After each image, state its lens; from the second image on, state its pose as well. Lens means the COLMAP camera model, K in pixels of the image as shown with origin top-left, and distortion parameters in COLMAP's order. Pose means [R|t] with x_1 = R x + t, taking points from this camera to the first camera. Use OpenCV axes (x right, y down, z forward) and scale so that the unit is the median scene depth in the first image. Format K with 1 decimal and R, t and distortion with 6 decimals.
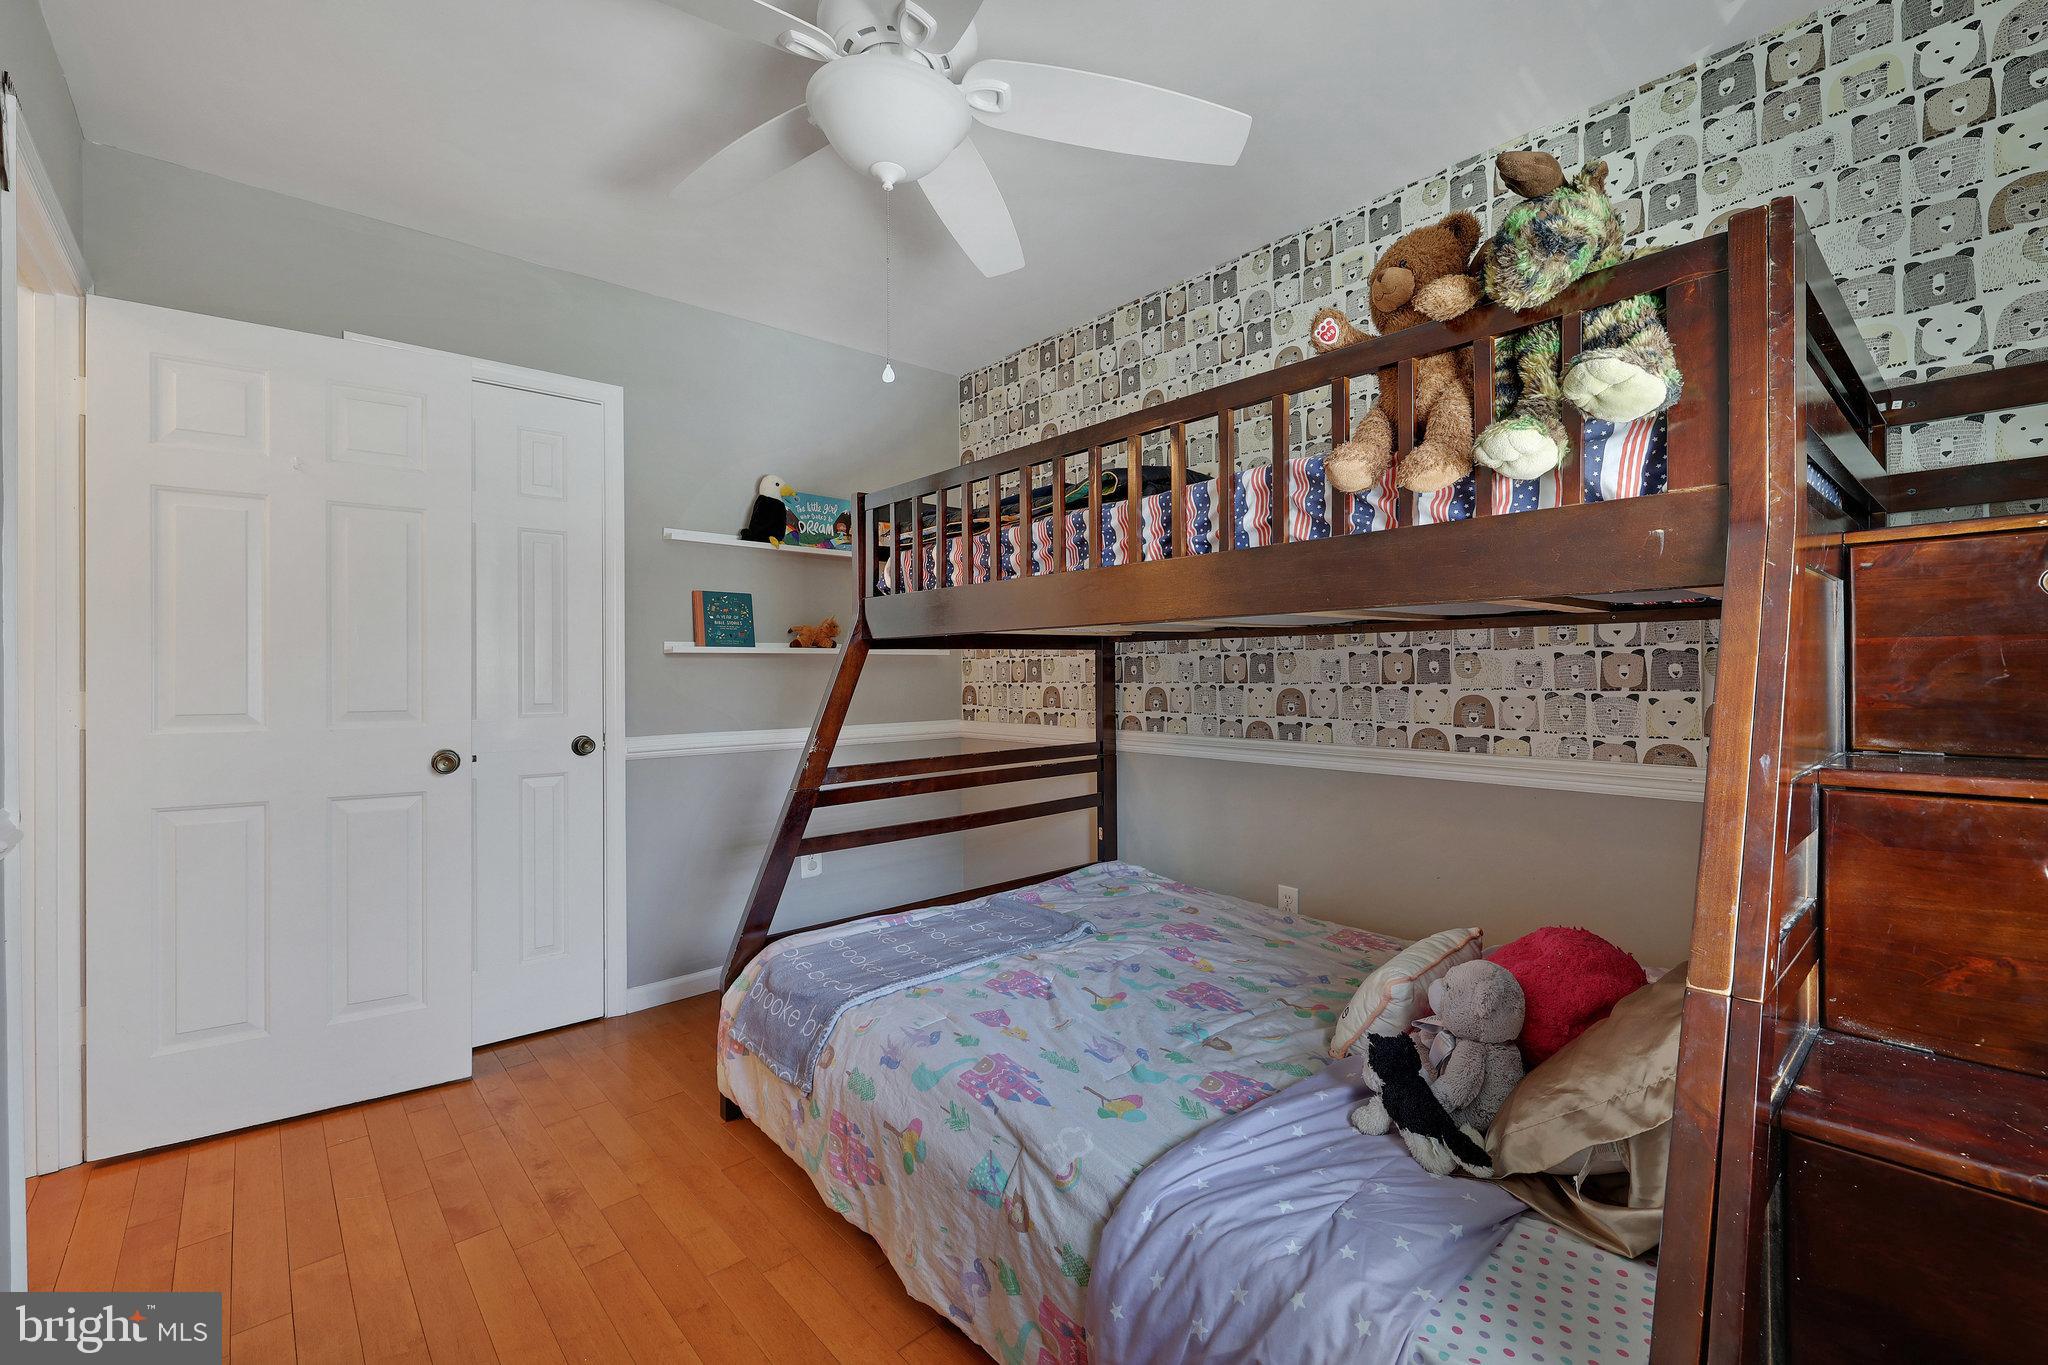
lens RADIAL K [[861.4, 0, 1028.8], [0, 861.4, 670.2], [0, 0, 1]] dist [0.002087, -0.000570]
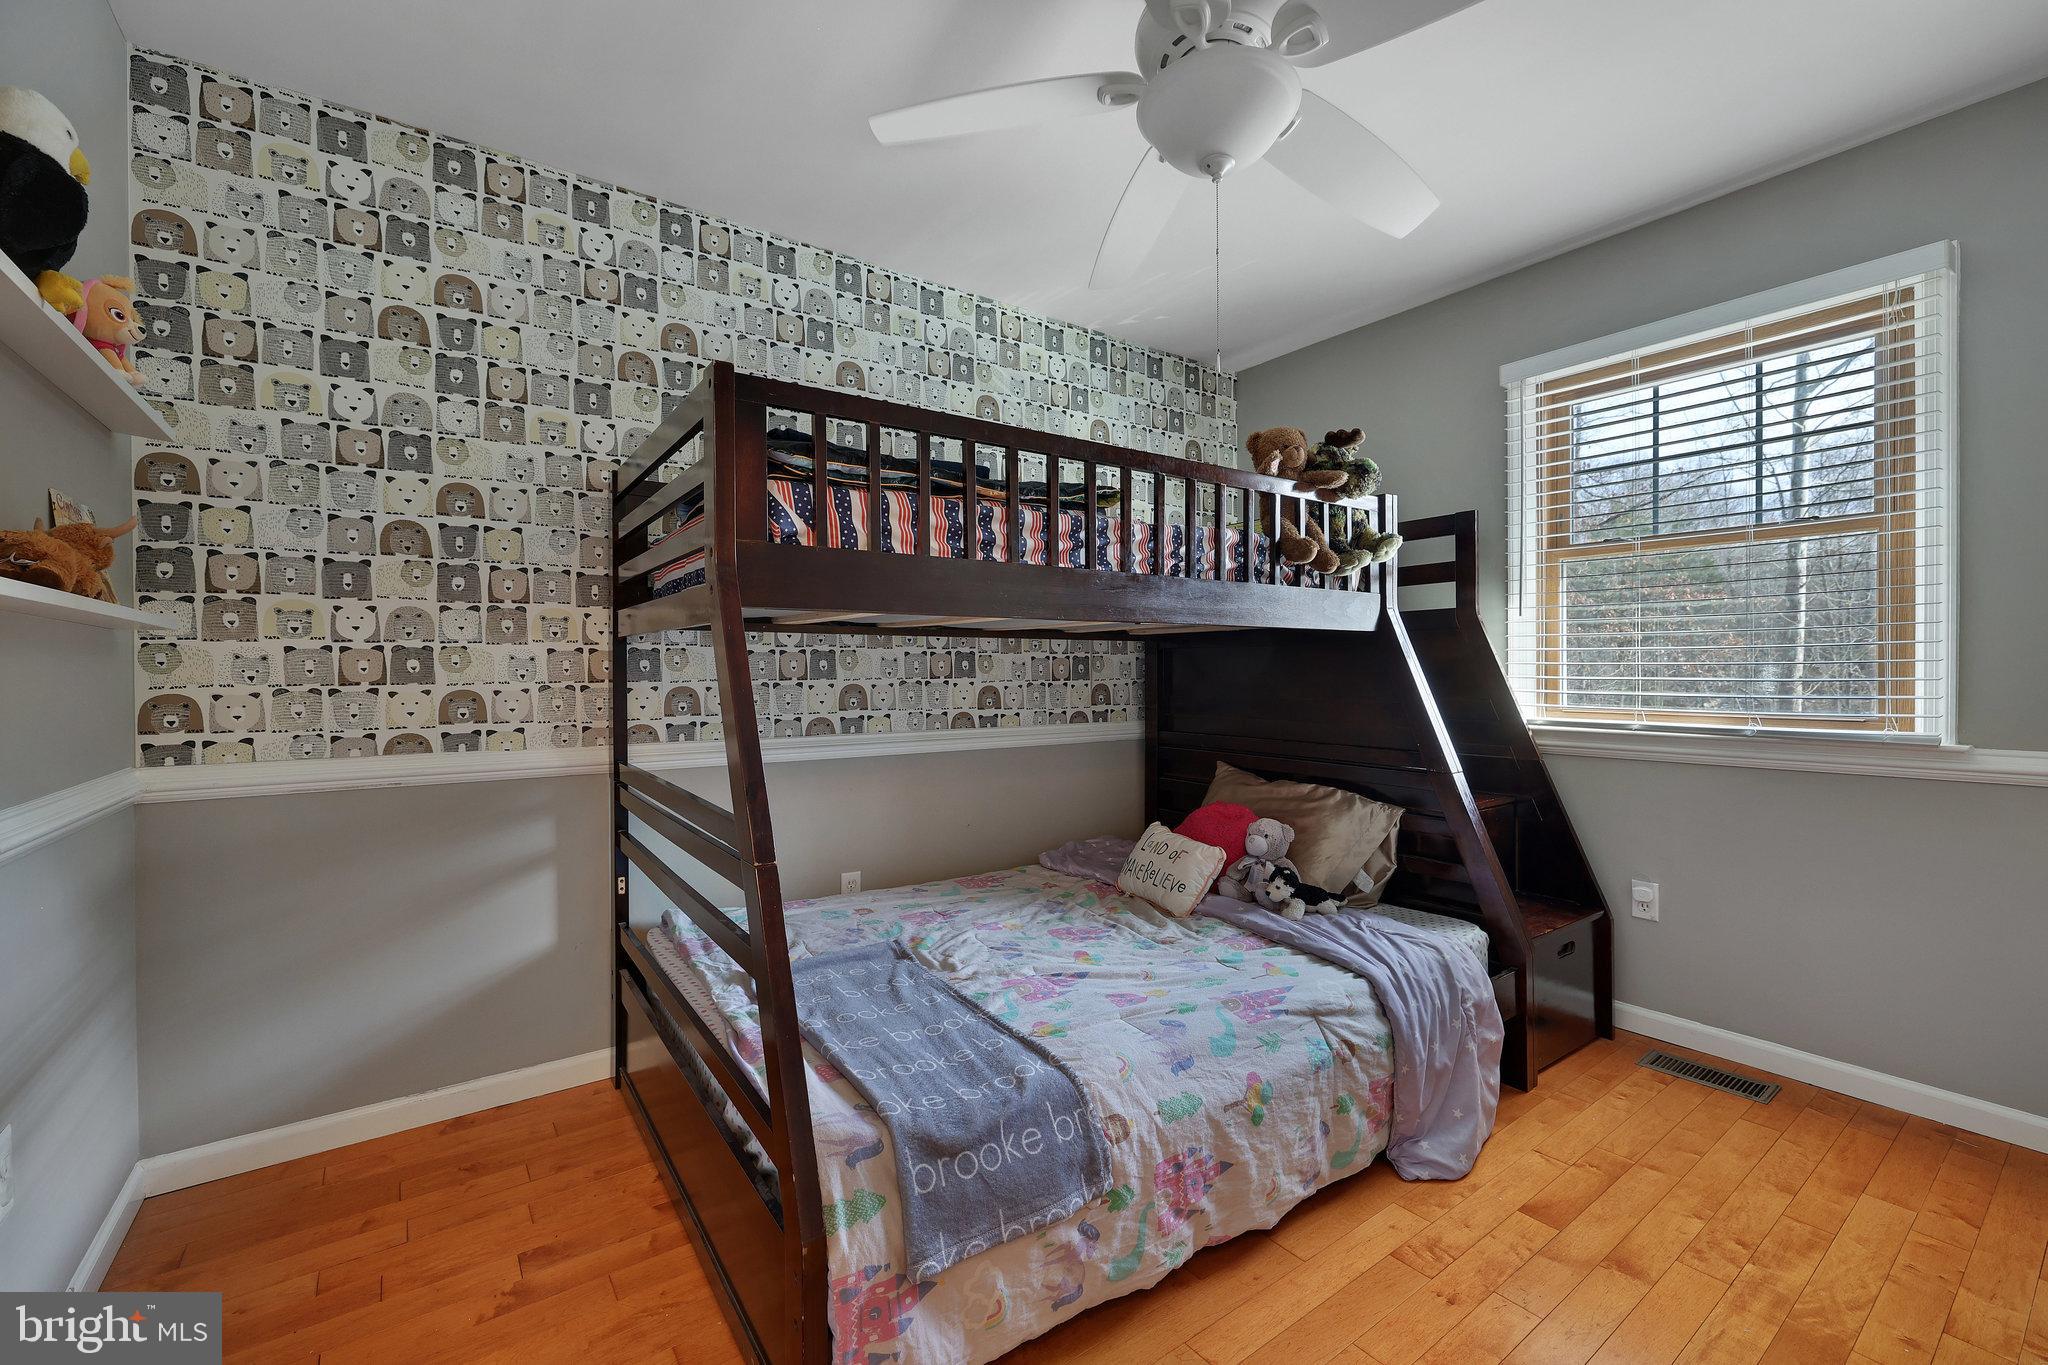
lens RADIAL K [[767.0, 0, 1135.2], [0, 767.0, 685.5], [0, 0, 1]] dist [0.001304, -0.000014]
pose [[0.117134, -0.022279, 0.992866, -0.618291], [-0.005699, 0.999717, 0.023105, -0.001187], [-0.993100, -0.008365, 0.116974, 0.568089]]
